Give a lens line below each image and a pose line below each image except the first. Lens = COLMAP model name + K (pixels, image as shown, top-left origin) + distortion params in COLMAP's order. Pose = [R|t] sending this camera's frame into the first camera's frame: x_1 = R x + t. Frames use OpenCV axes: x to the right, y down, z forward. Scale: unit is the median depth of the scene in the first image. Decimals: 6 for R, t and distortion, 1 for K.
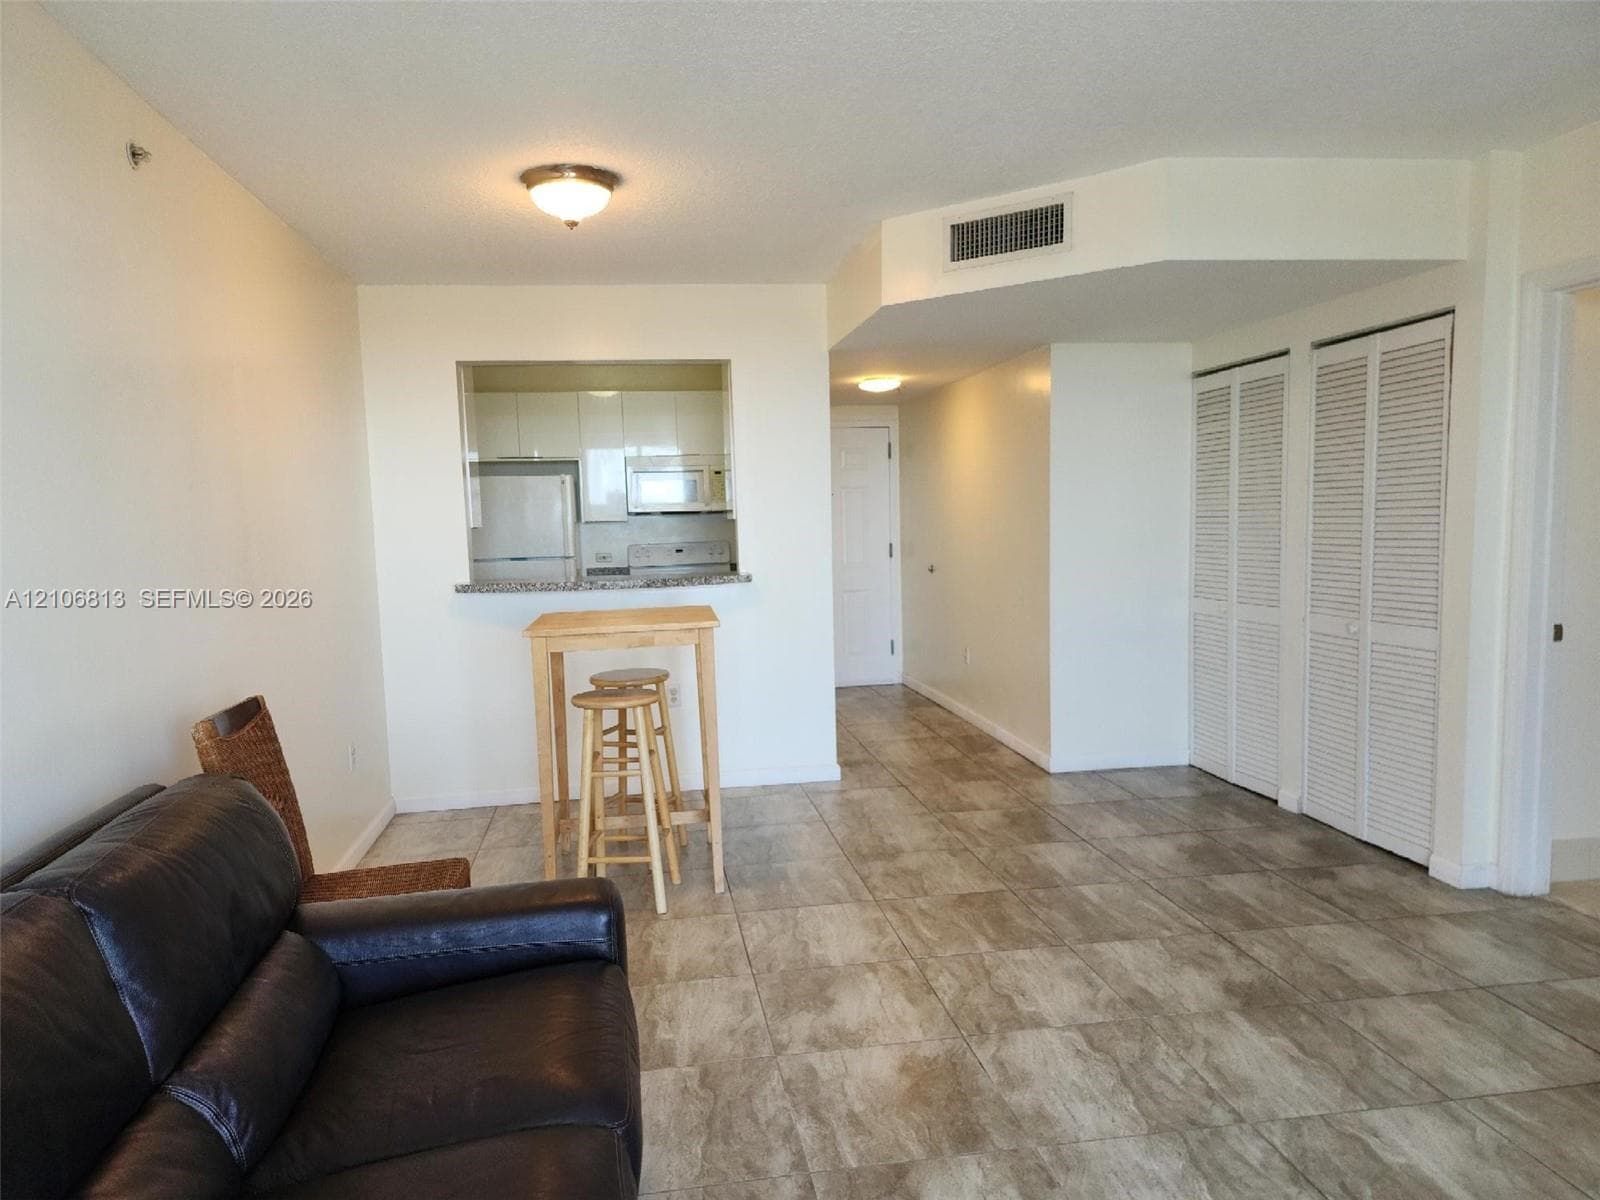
lens RADIAL K [[1107.3, 0, 800.0], [0, 1107.3, 603.9], [0, 0, 1]] dist [-0.006459, -0.001250]
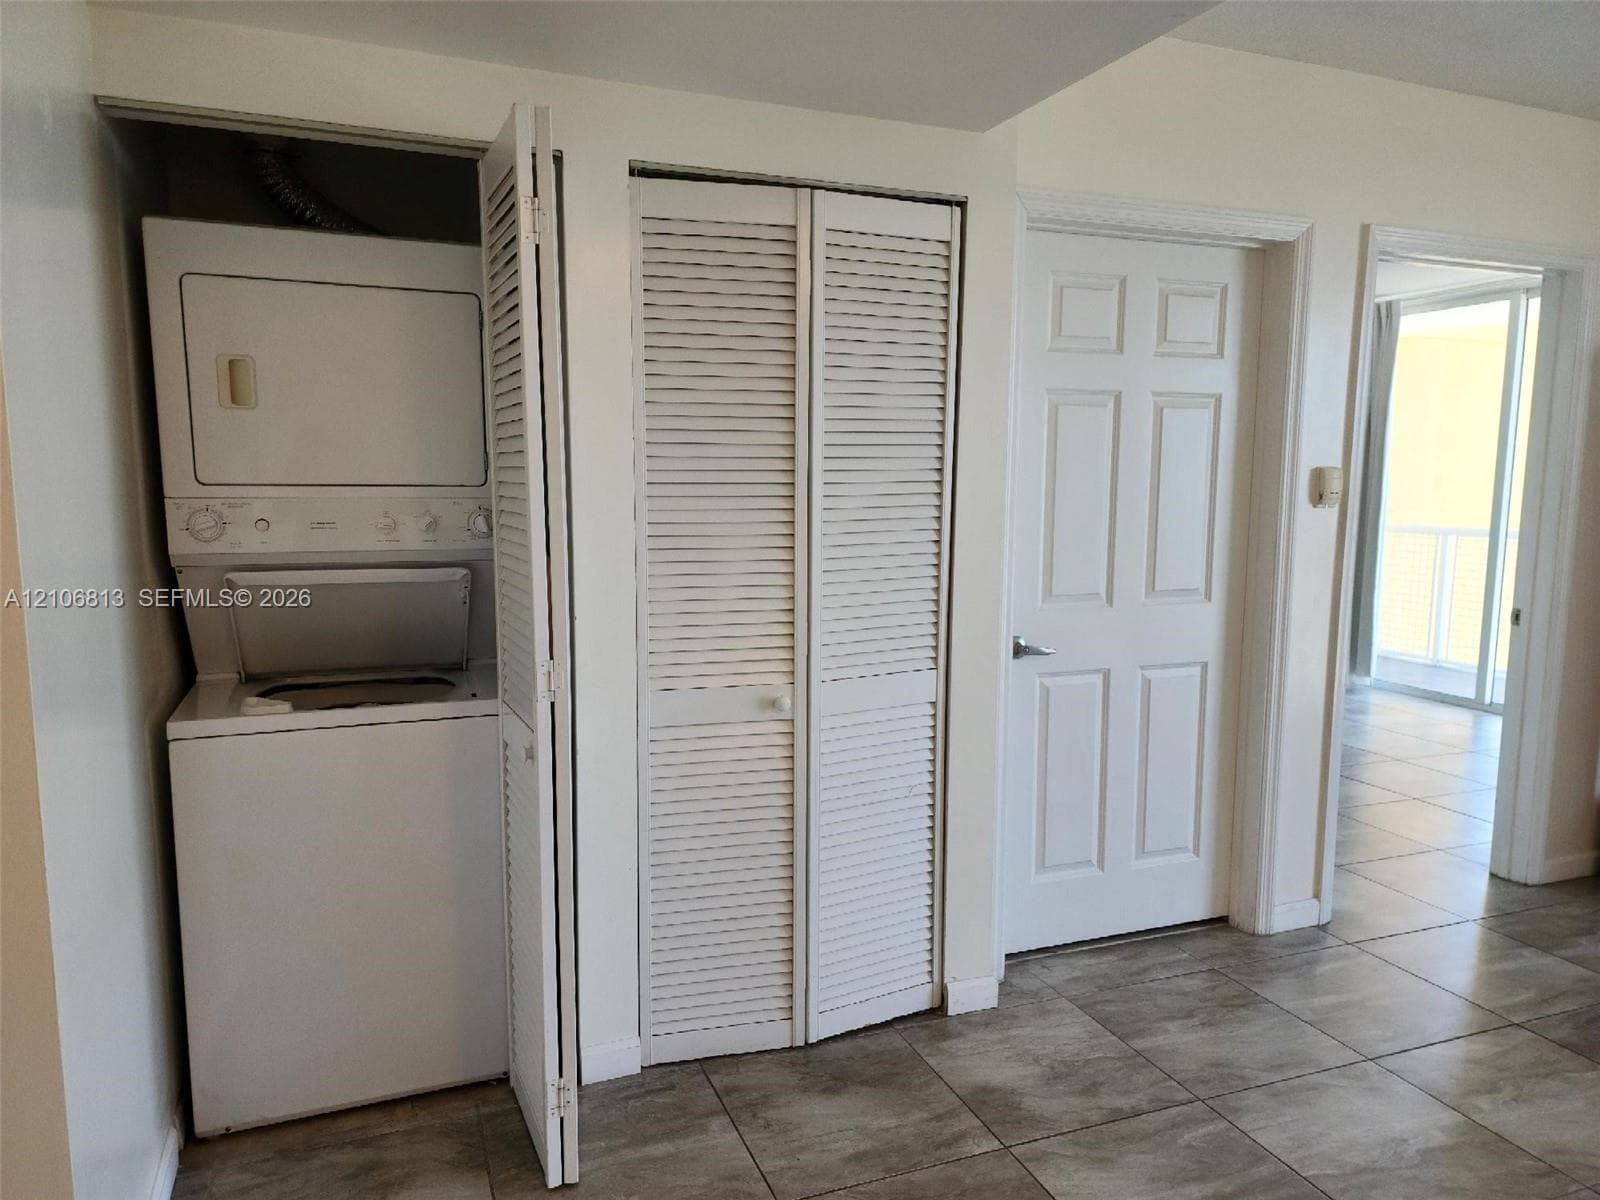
lens RADIAL K [[1107.3, 0, 800.1], [0, 1107.3, 597.7], [0, 0, 1]] dist [-0.006459, -0.001250]
pose [[-0.215837, -0.113494, 0.969811, -0.068596], [0.073609, 0.988504, 0.132064, -0.124375], [-0.973651, 0.099892, -0.205001, 1.258590]]
